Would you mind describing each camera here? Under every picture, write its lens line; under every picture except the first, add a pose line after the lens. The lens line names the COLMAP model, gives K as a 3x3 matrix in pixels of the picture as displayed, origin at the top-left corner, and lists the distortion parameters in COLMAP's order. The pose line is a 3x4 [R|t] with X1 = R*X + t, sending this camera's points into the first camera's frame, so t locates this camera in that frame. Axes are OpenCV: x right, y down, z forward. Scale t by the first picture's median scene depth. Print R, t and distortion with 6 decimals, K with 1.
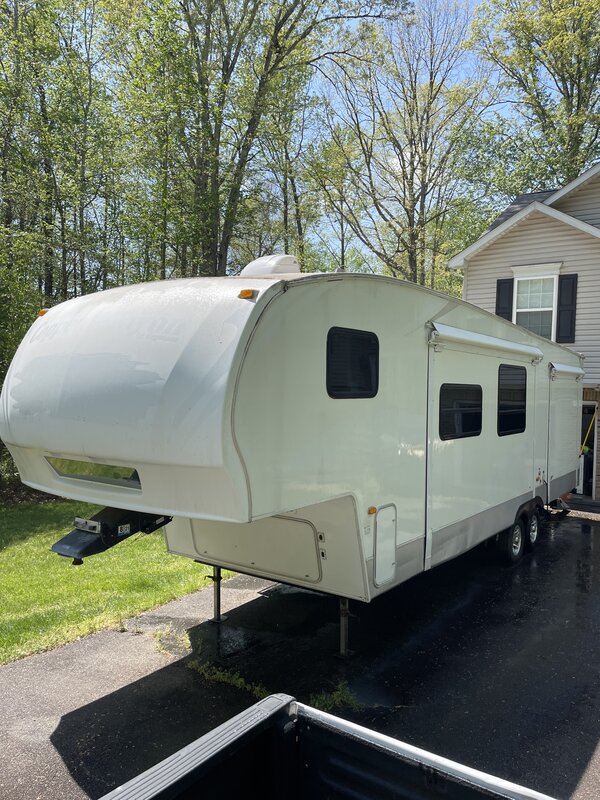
lens RADIAL K [[605.1, 0, 298.0], [0, 605.1, 404.0], [0, 0, 1]] dist [0.075676, -0.098528]
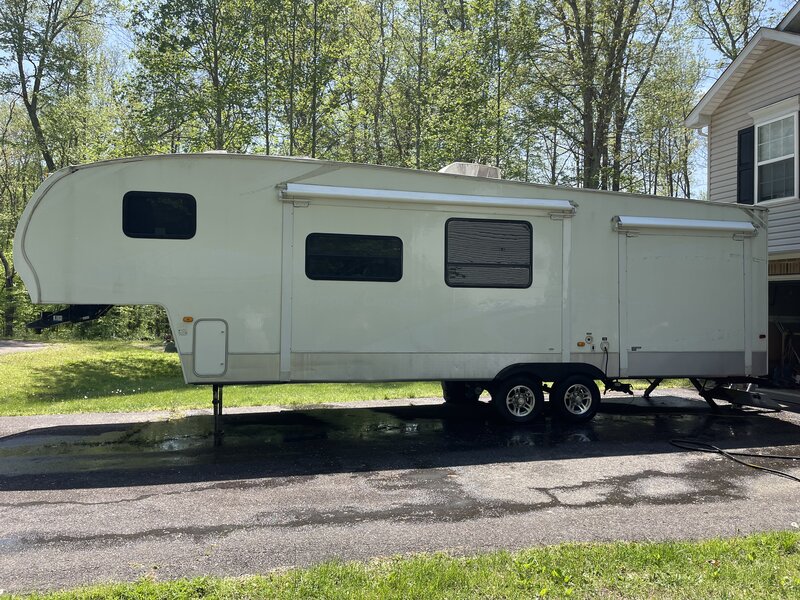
lens RADIAL K [[605.1, 0, 396.9], [0, 605.1, 298.9], [0, 0, 1]] dist [0.075676, -0.098528]
pose [[0.755858, -0.019523, -0.654444, 0.541040], [-0.015939, 0.998710, -0.048202, 0.071790], [0.654541, 0.046865, 0.754573, 0.093905]]
